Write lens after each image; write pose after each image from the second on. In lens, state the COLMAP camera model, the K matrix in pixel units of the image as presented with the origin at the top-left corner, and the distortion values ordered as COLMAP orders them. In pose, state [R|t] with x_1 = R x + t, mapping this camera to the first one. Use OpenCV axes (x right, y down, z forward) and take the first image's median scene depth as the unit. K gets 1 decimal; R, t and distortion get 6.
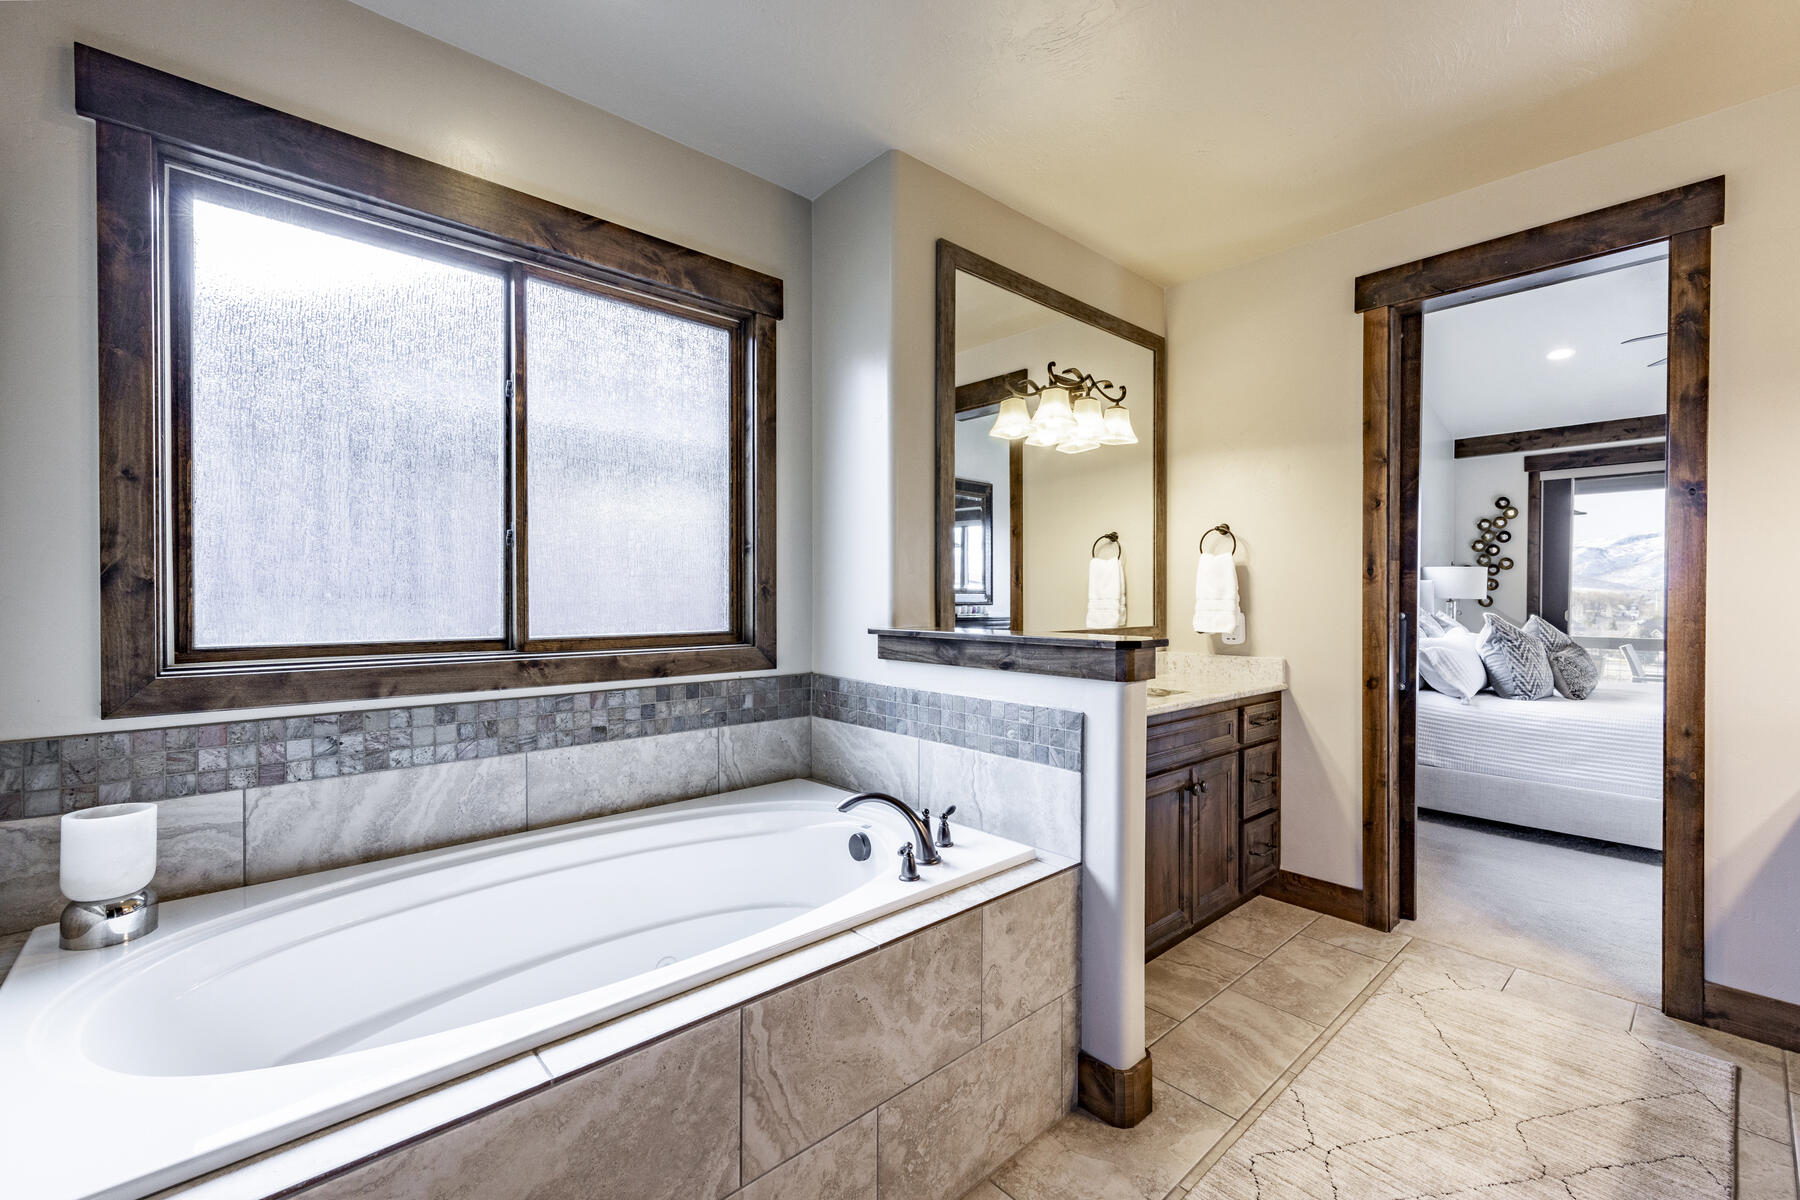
lens RADIAL K [[754.8, 0, 901.6], [0, 754.8, 599.3], [0, 0, 1]] dist [-0.001990, -0.000156]
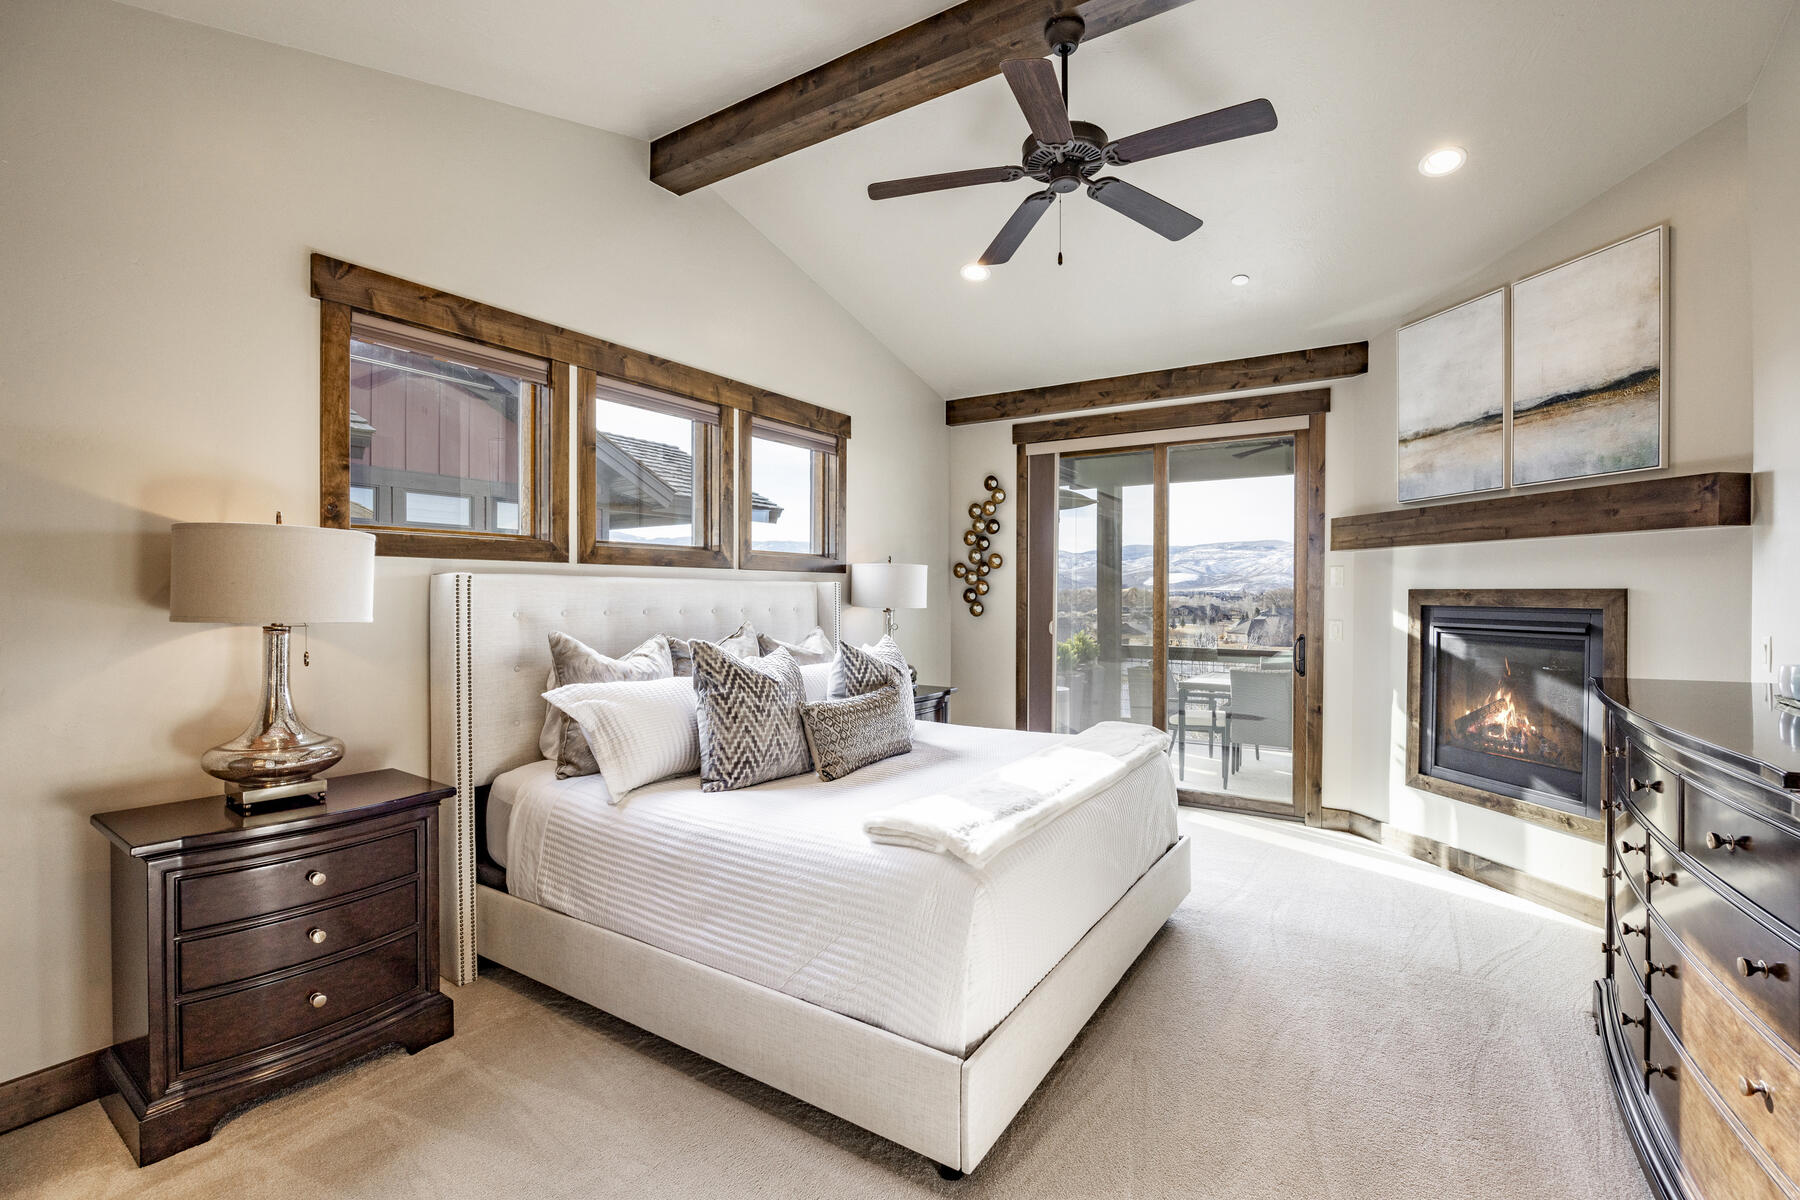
lens RADIAL K [[824.8, 0, 897.3], [0, 824.8, 602.4], [0, 0, 1]] dist [-0.001593, -0.000051]
pose [[0.958312, -0.001413, 0.285721, 0.458540], [0.000095, 0.999989, 0.004626, -0.008116], [-0.285724, -0.004406, 0.958302, 0.206950]]
